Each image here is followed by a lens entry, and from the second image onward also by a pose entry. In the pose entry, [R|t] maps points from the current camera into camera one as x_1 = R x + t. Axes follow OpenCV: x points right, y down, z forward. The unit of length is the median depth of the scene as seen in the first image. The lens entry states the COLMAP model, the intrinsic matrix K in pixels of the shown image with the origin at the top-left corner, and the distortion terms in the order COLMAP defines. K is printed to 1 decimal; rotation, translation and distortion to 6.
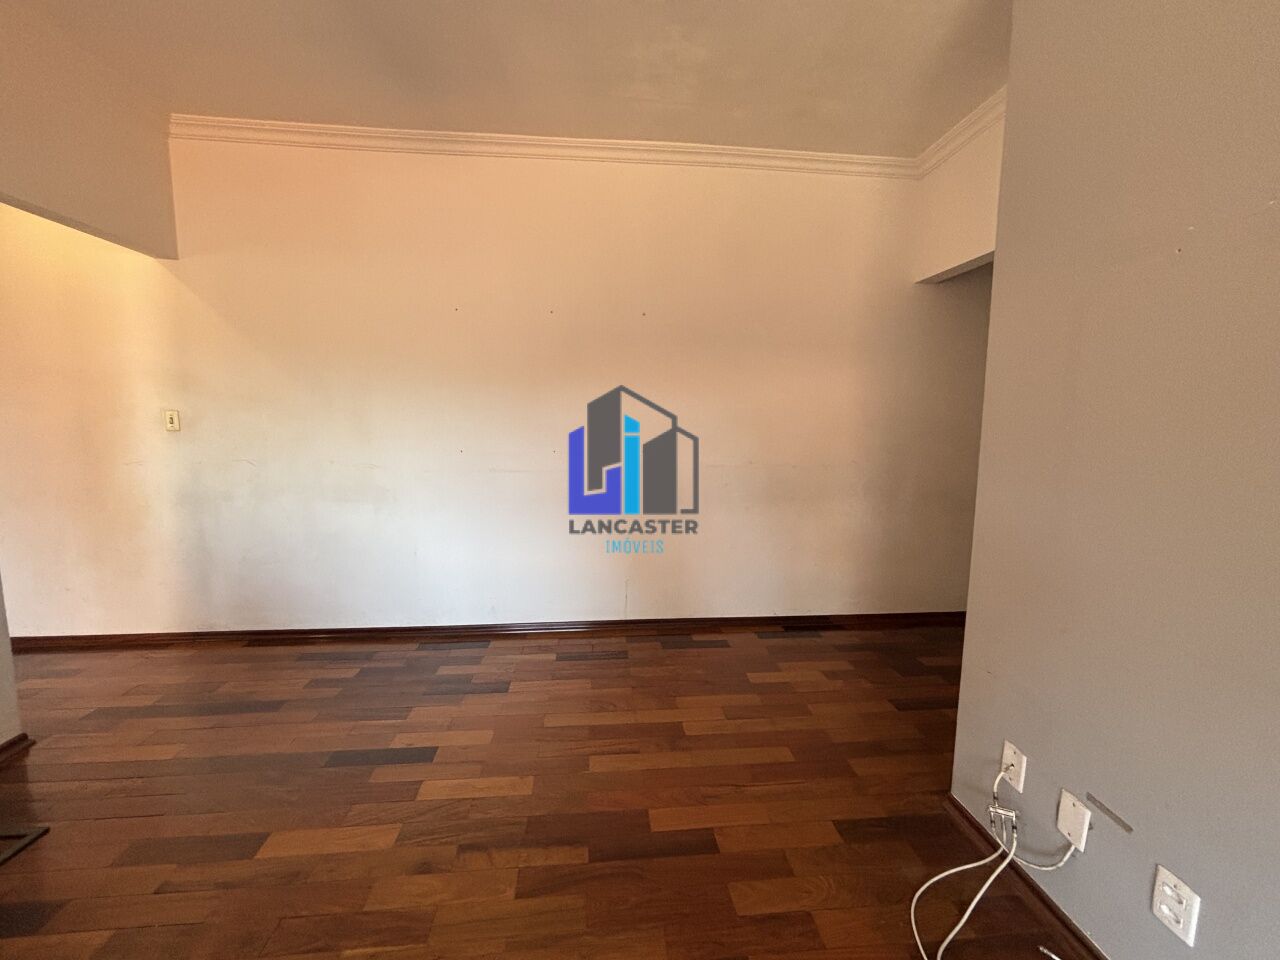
lens RADIAL K [[519.7, 0, 636.7], [0, 519.7, 476.8], [0, 0, 1]] dist [-0.003984, 0.000255]
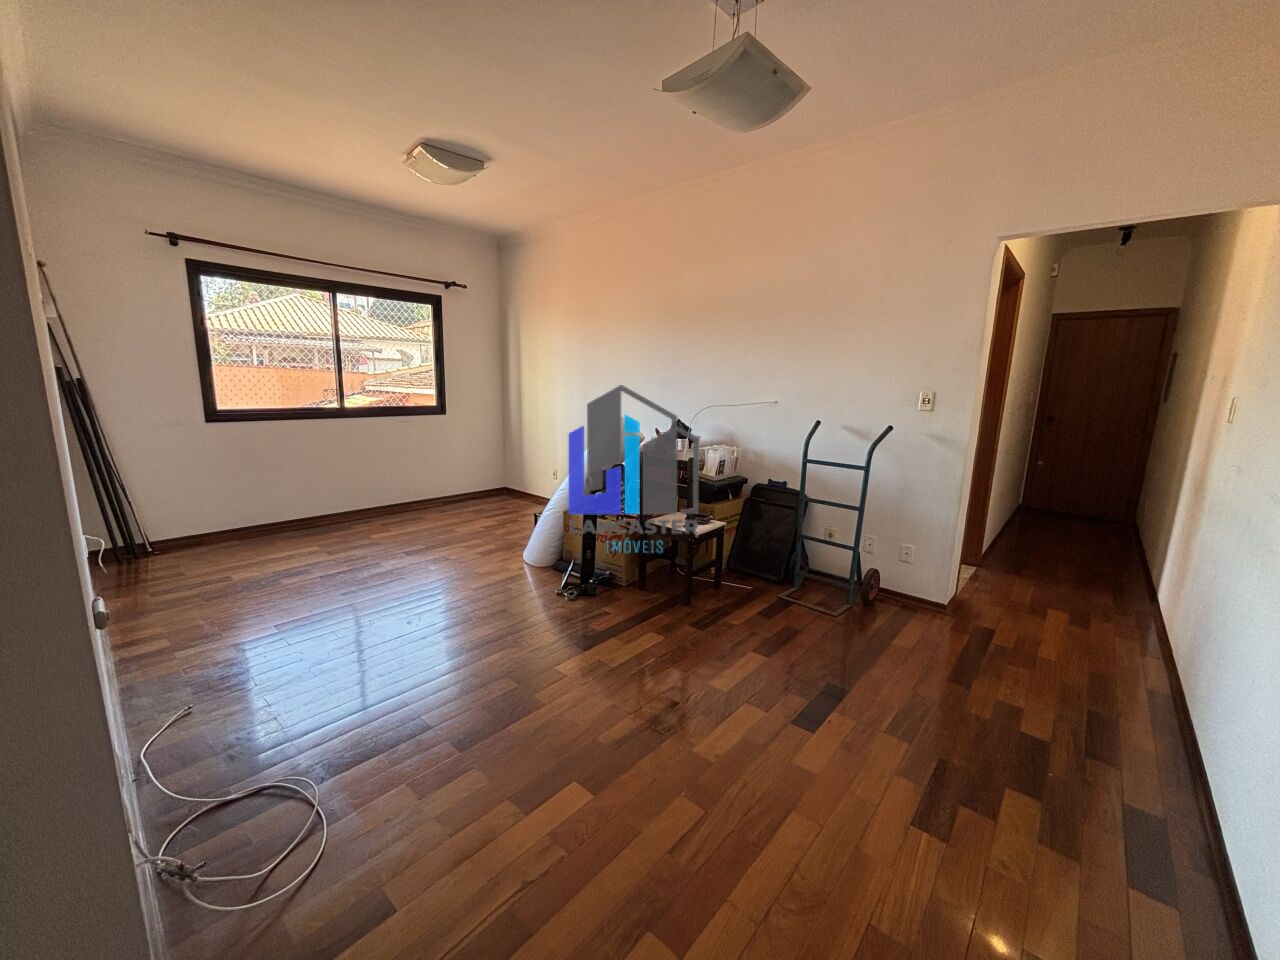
lens RADIAL K [[519.7, 0, 636.7], [0, 519.7, 476.8], [0, 0, 1]] dist [-0.003984, 0.000255]
pose [[-0.730328, 0.100791, -0.675620, 0.447041], [-0.107916, 0.959611, 0.259811, -0.153140], [0.674519, 0.262657, -0.689953, 1.254255]]
